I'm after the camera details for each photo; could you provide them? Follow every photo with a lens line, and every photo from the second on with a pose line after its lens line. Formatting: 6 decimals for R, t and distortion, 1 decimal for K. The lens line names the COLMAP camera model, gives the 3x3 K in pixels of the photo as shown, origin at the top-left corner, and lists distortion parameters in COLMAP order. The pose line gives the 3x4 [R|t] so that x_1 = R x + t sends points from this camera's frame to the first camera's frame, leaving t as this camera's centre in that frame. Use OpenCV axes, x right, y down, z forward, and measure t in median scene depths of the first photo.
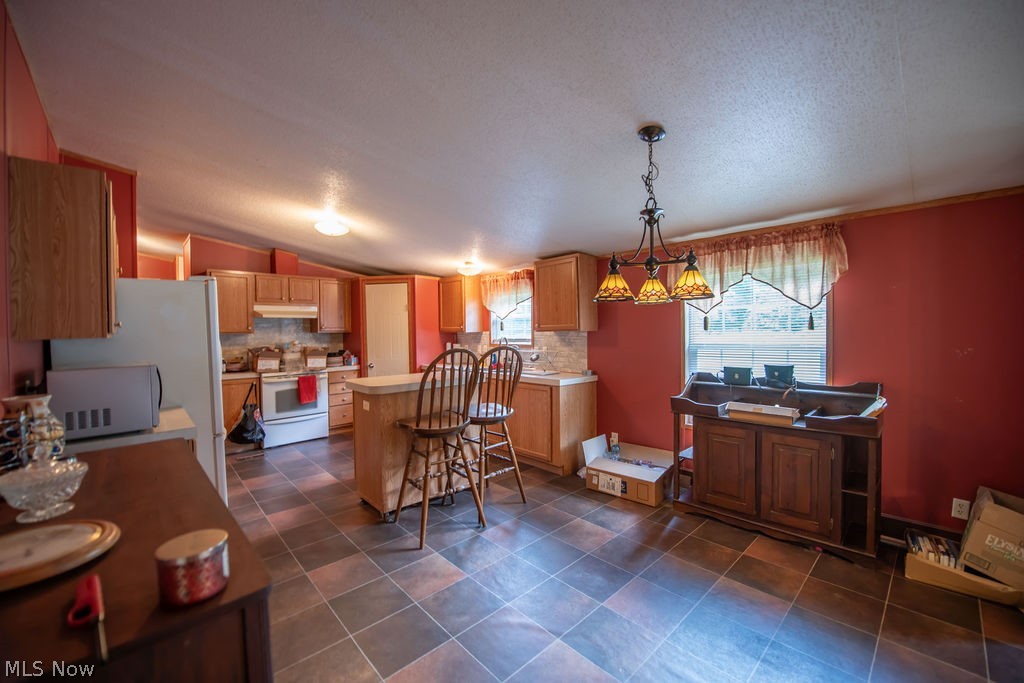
lens RADIAL K [[403.0, 0, 518.0], [0, 403.0, 340.6], [0, 0, 1]] dist [-0.020380, -0.001127]
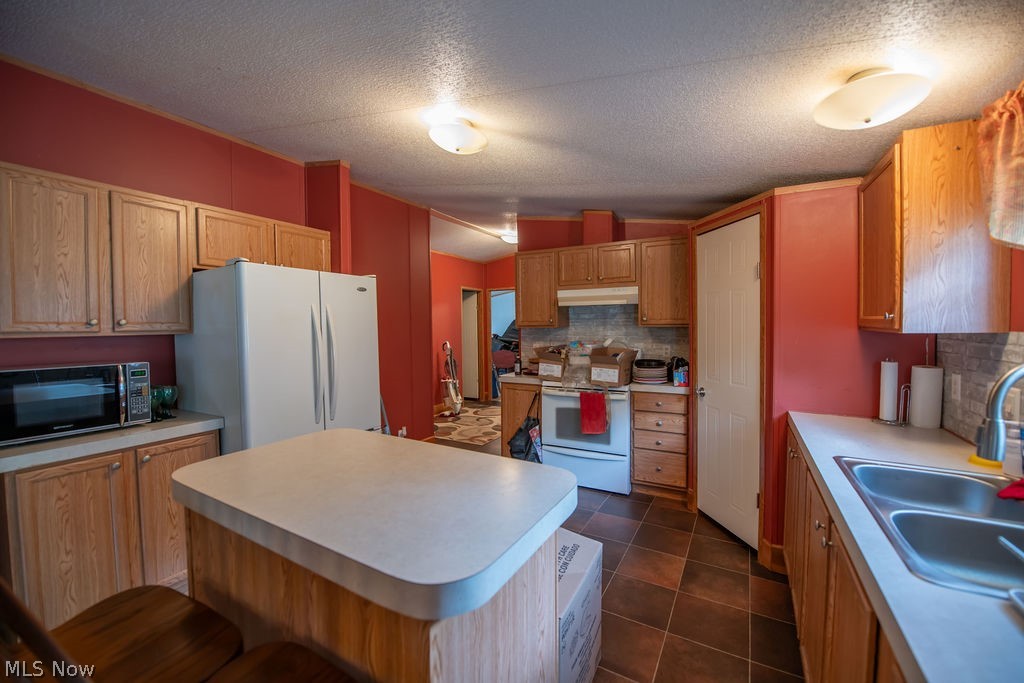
lens RADIAL K [[403.0, 0, 512.6], [0, 403.0, 335.9], [0, 0, 1]] dist [-0.020380, -0.001127]
pose [[0.289176, 0.034284, -0.956662, 0.064811], [-0.019690, 0.999360, 0.029863, -0.022768], [0.957073, 0.010201, 0.289666, 0.694721]]
